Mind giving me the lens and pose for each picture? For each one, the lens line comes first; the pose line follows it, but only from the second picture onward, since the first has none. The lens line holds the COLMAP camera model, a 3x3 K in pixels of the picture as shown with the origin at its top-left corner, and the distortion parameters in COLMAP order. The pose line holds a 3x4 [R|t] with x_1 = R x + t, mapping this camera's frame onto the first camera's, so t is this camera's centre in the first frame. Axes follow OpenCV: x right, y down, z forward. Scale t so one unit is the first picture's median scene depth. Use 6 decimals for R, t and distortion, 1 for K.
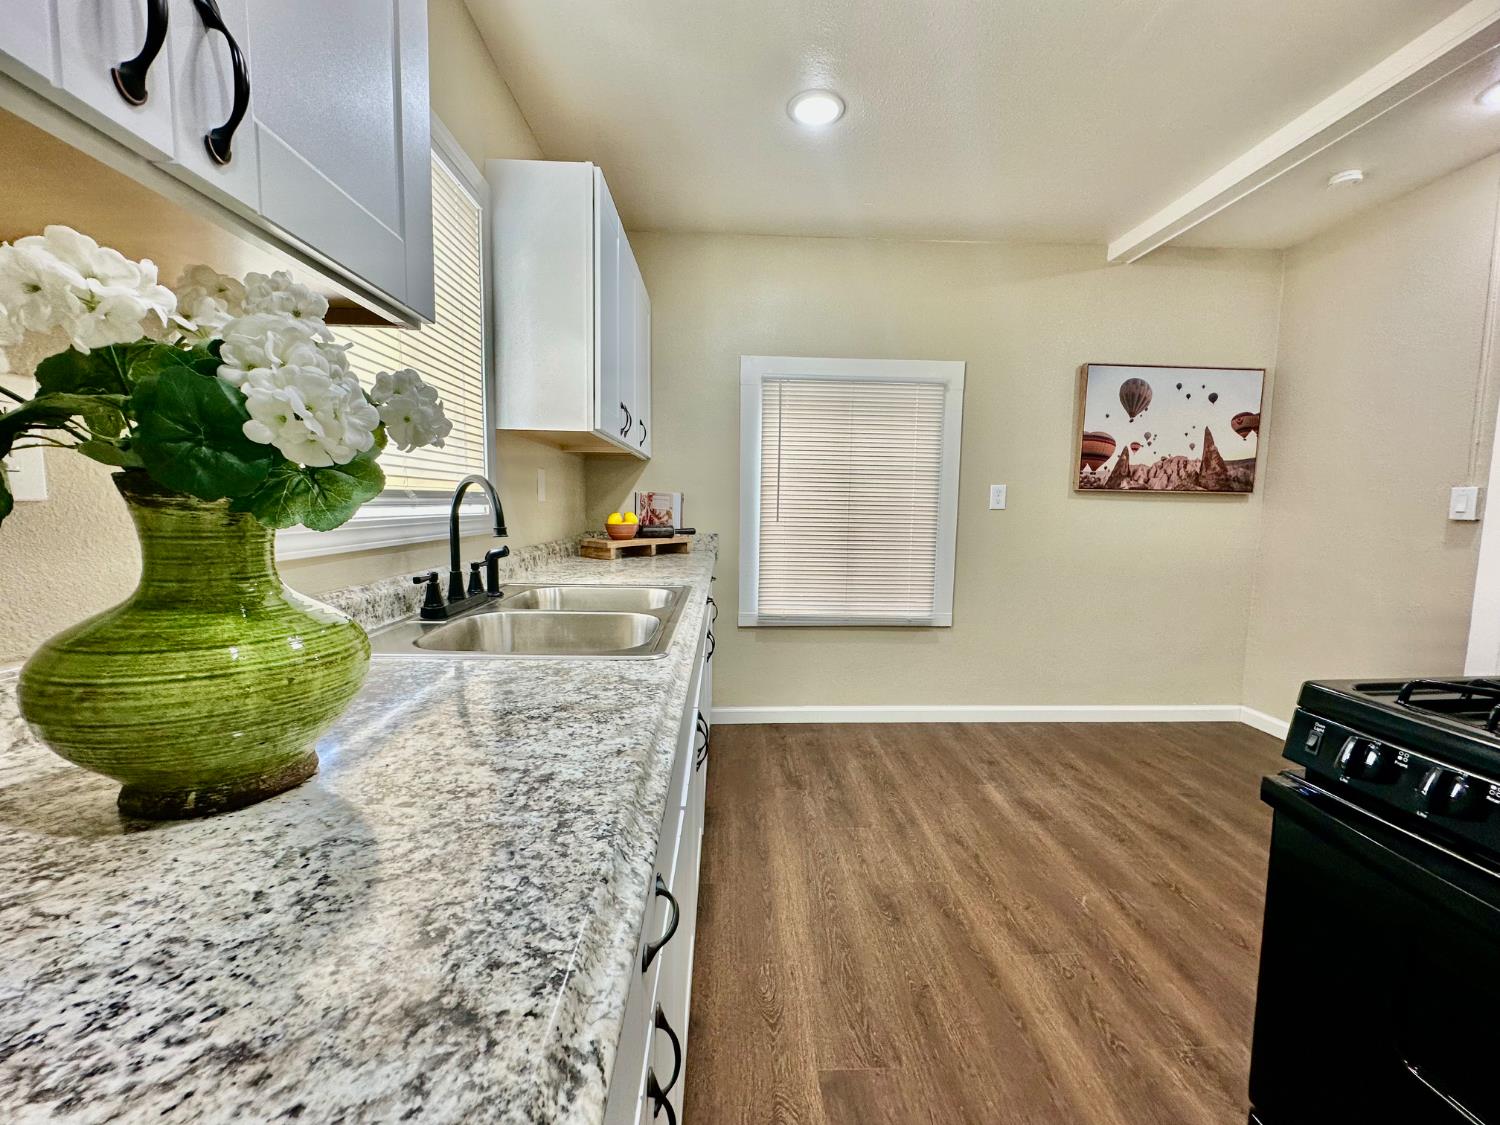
lens RADIAL K [[610.8, 0, 748.9], [0, 610.8, 564.6], [0, 0, 1]] dist [-0.004378, 0.000597]
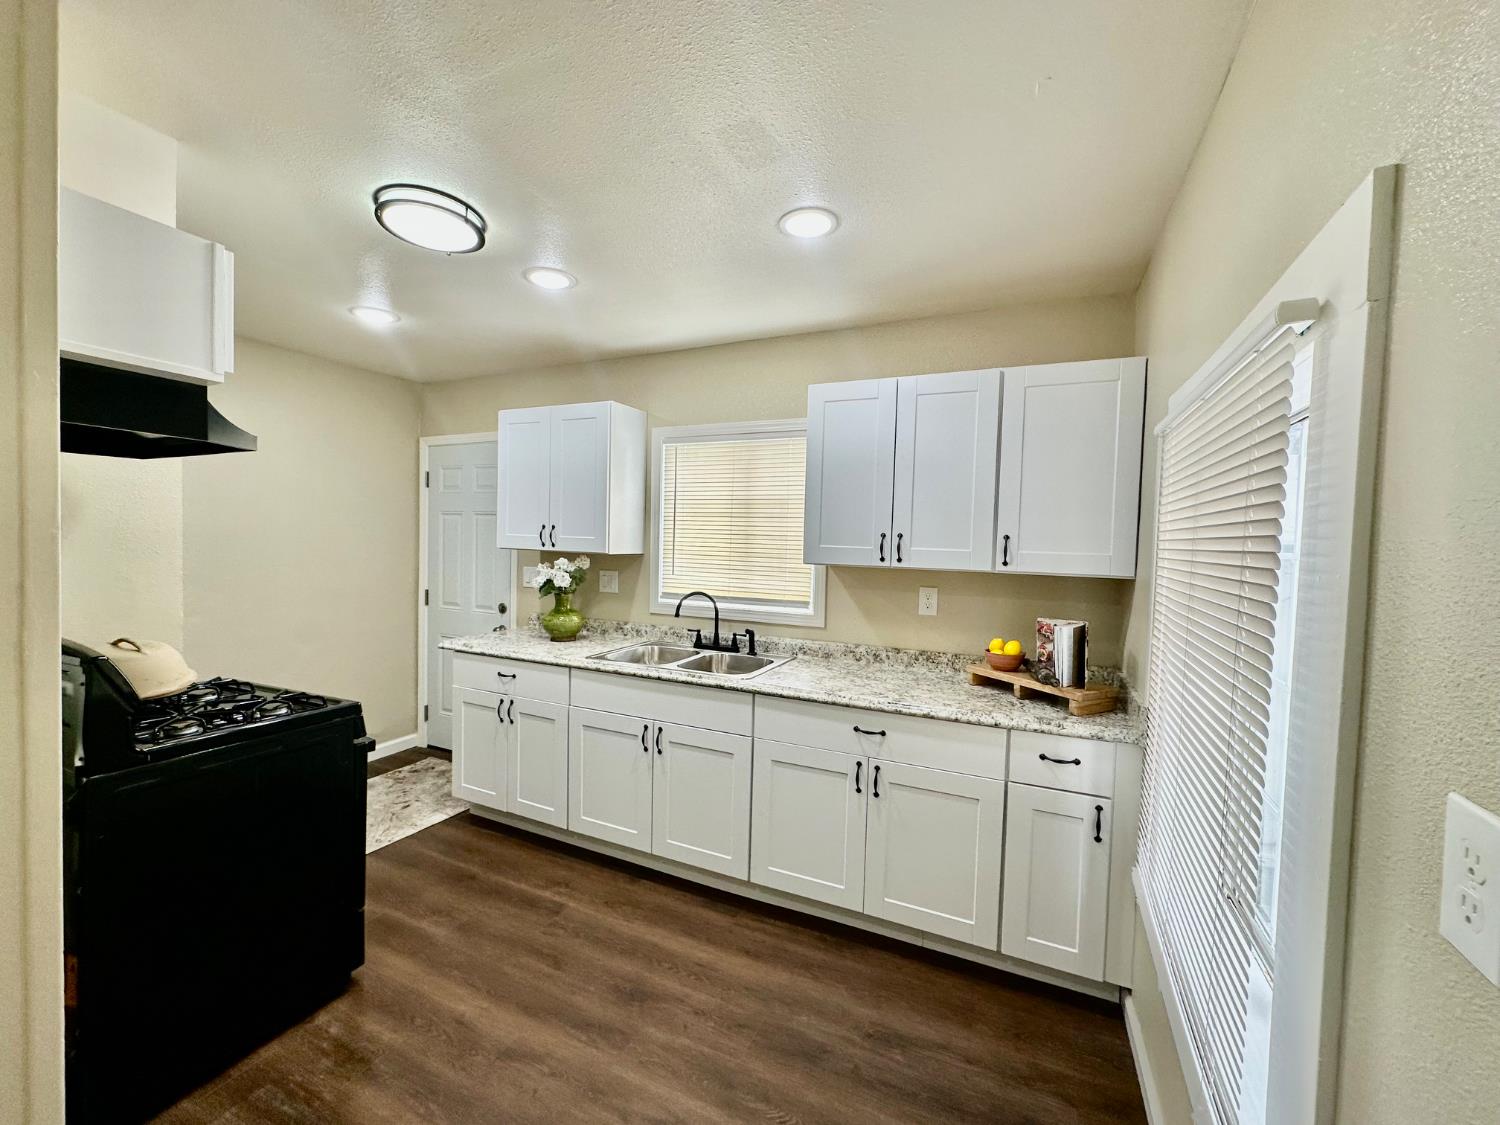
lens RADIAL K [[610.8, 0, 748.7], [0, 610.8, 566.6], [0, 0, 1]] dist [-0.004378, 0.000597]
pose [[-0.460891, 0.009094, -0.887410, 0.063472], [-0.119819, 0.990154, 0.072376, -0.017796], [0.879331, 0.139686, -0.455264, 0.090852]]
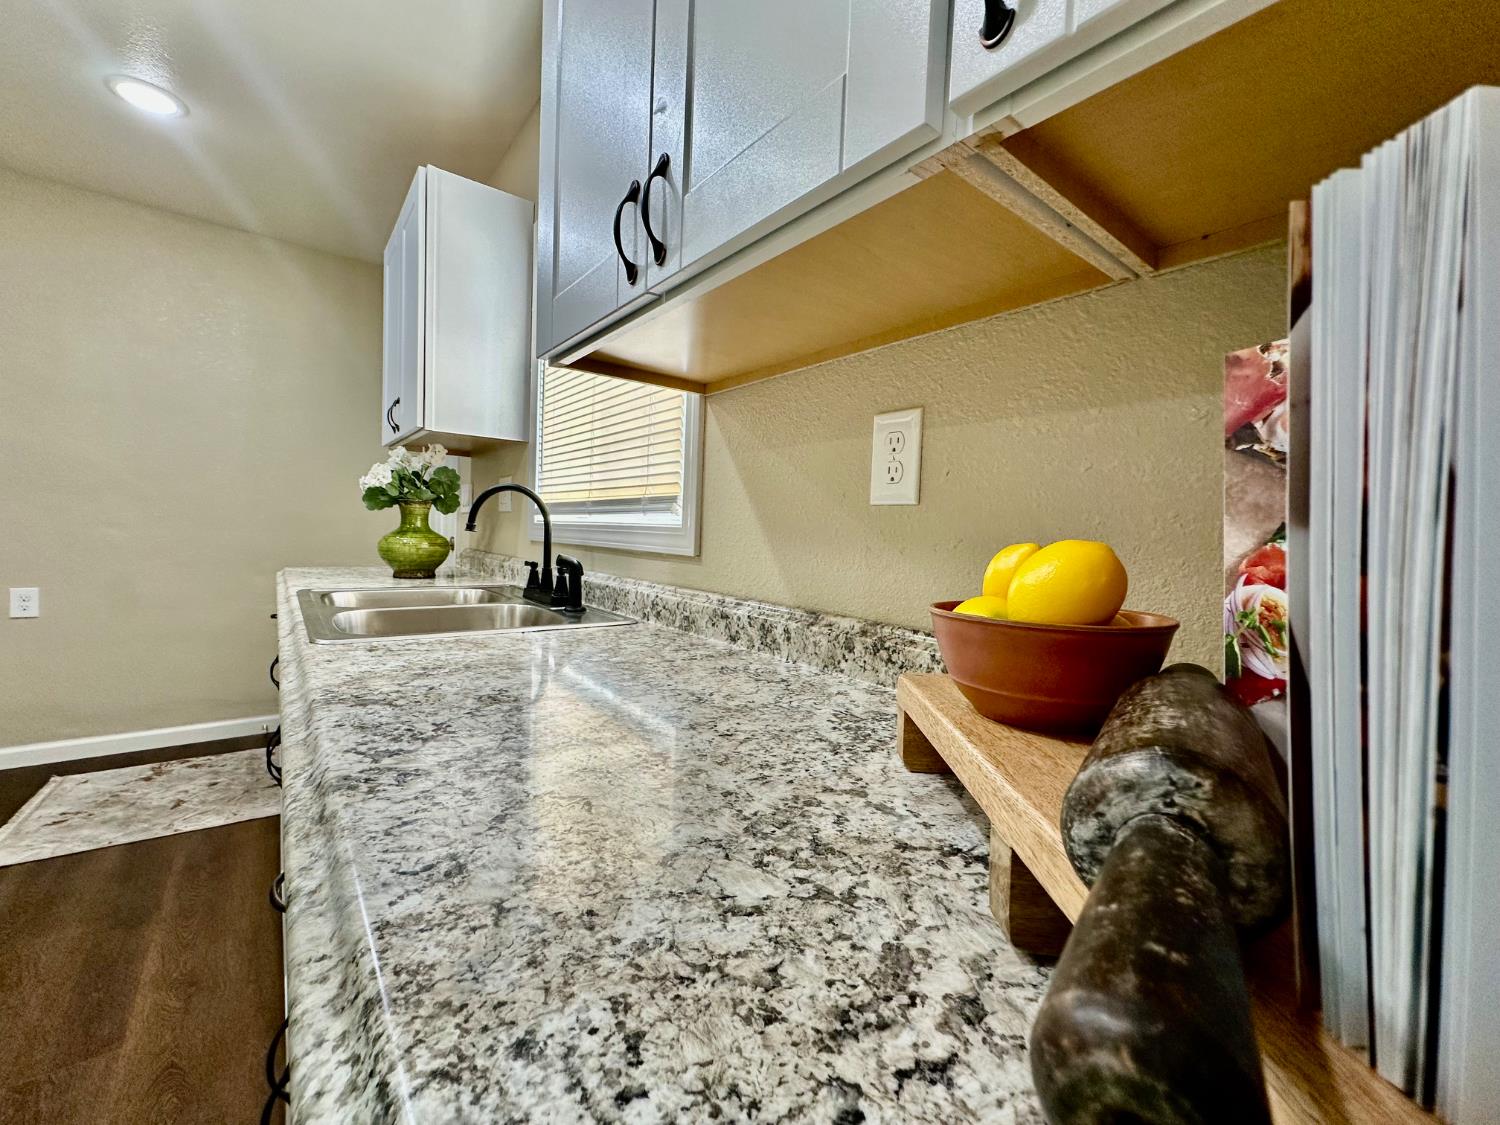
lens RADIAL K [[610.8, 0, 748.4], [0, 610.8, 562.8], [0, 0, 1]] dist [-0.004378, 0.000597]
pose [[-0.809491, -0.024452, -0.586623, -0.004835], [-0.113819, 0.986714, 0.115932, -0.007611], [0.575994, 0.160615, -0.801519, 0.092504]]
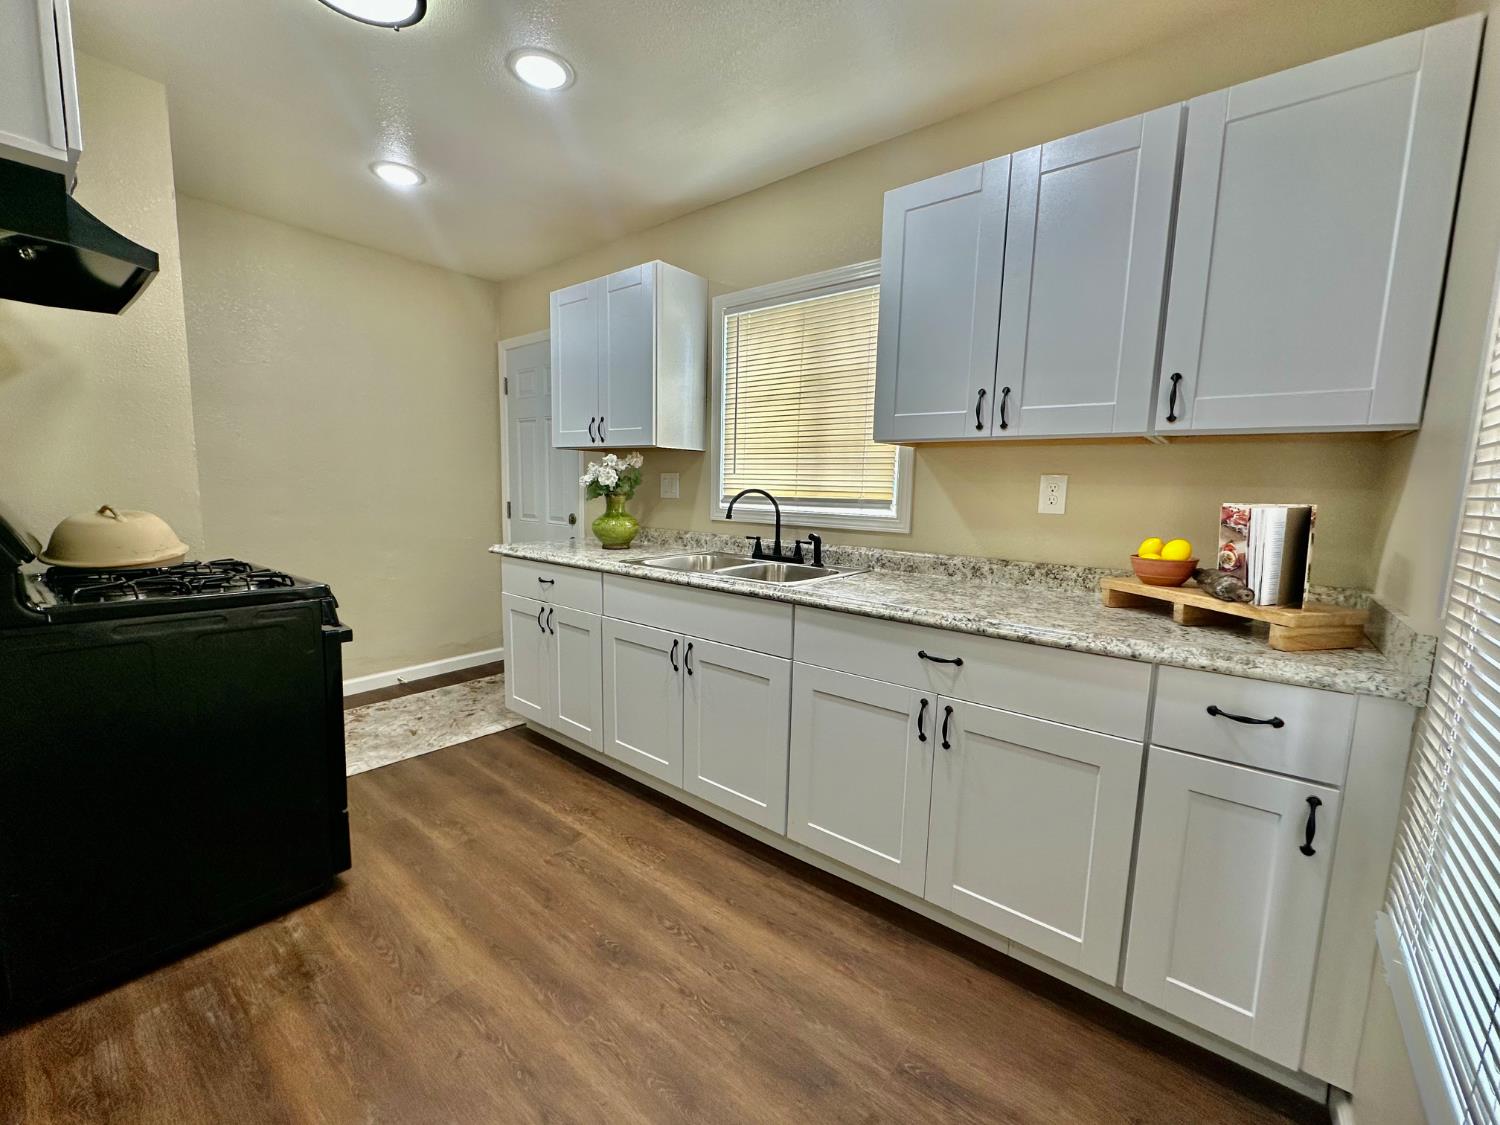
lens RADIAL K [[610.8, 0, 747.9], [0, 610.8, 564.5], [0, 0, 1]] dist [-0.004378, 0.000597]
pose [[-0.660018, 0.063884, -0.748528, 0.042443], [-0.107745, 0.978027, 0.178475, -0.010446], [0.743483, 0.198448, -0.638633, 0.092516]]
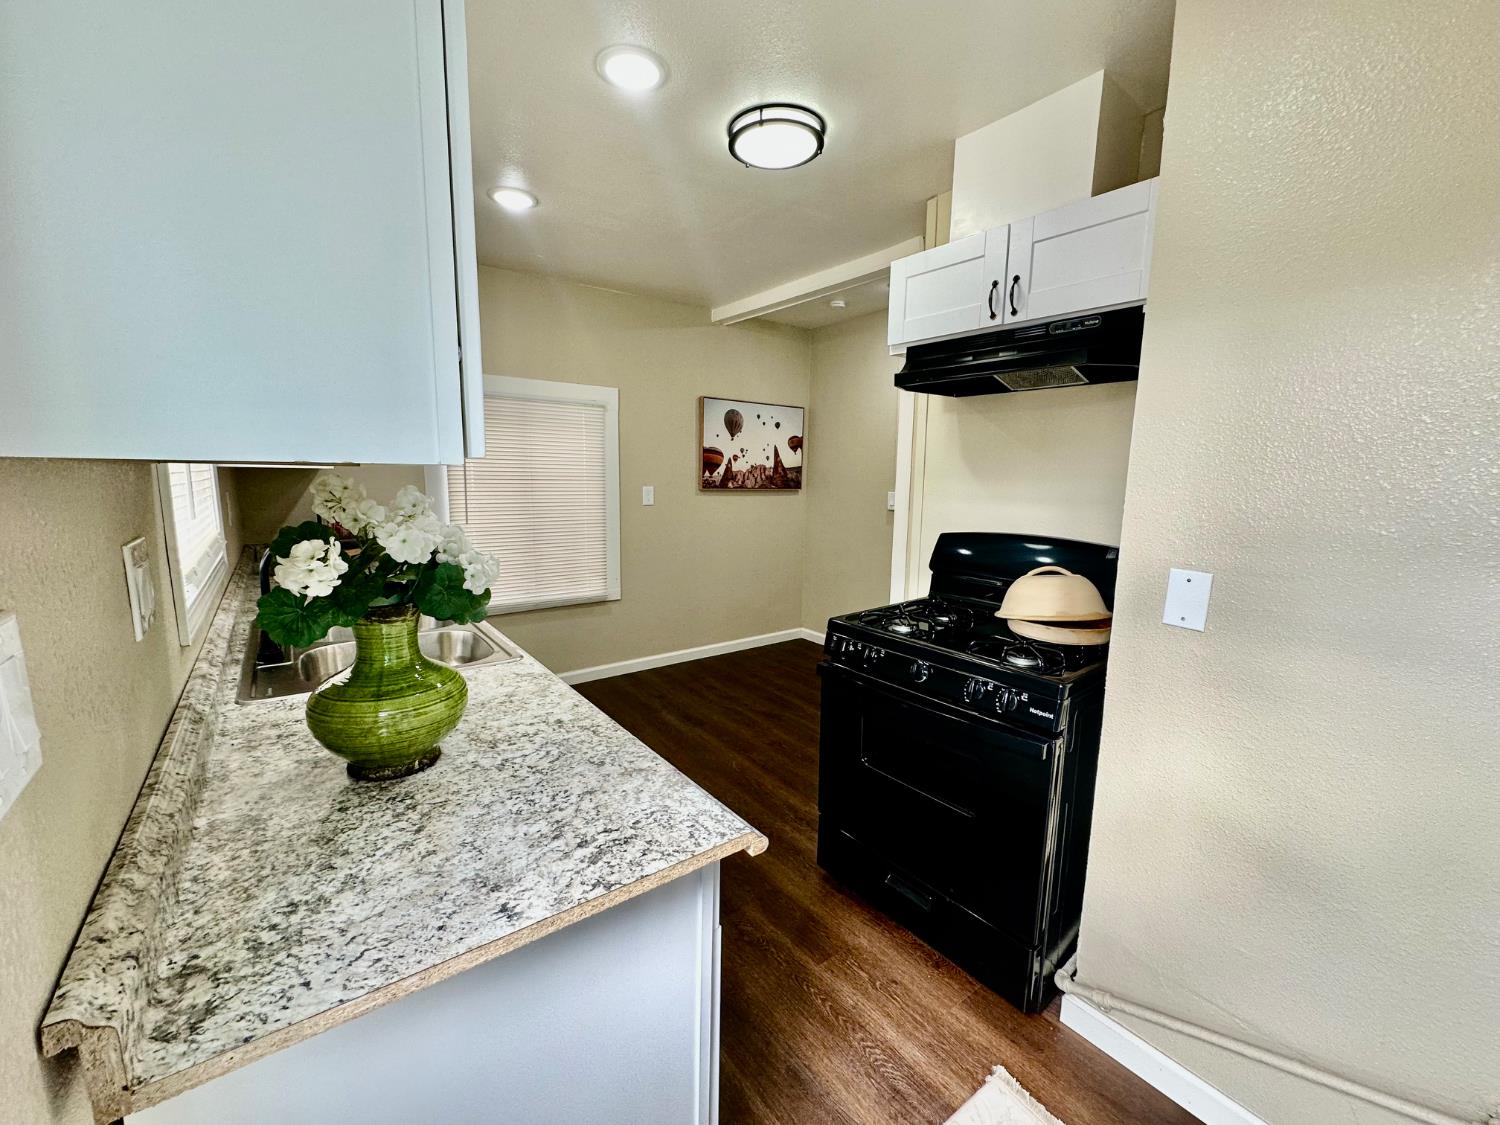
lens RADIAL K [[610.8, 0, 745.9], [0, 610.8, 563.8], [0, 0, 1]] dist [-0.004378, 0.000597]
pose [[0.822134, -0.086775, 0.562642, -0.166727], [0.052869, 0.995682, 0.076309, -0.056118], [-0.566834, -0.032990, 0.823171, -0.190739]]
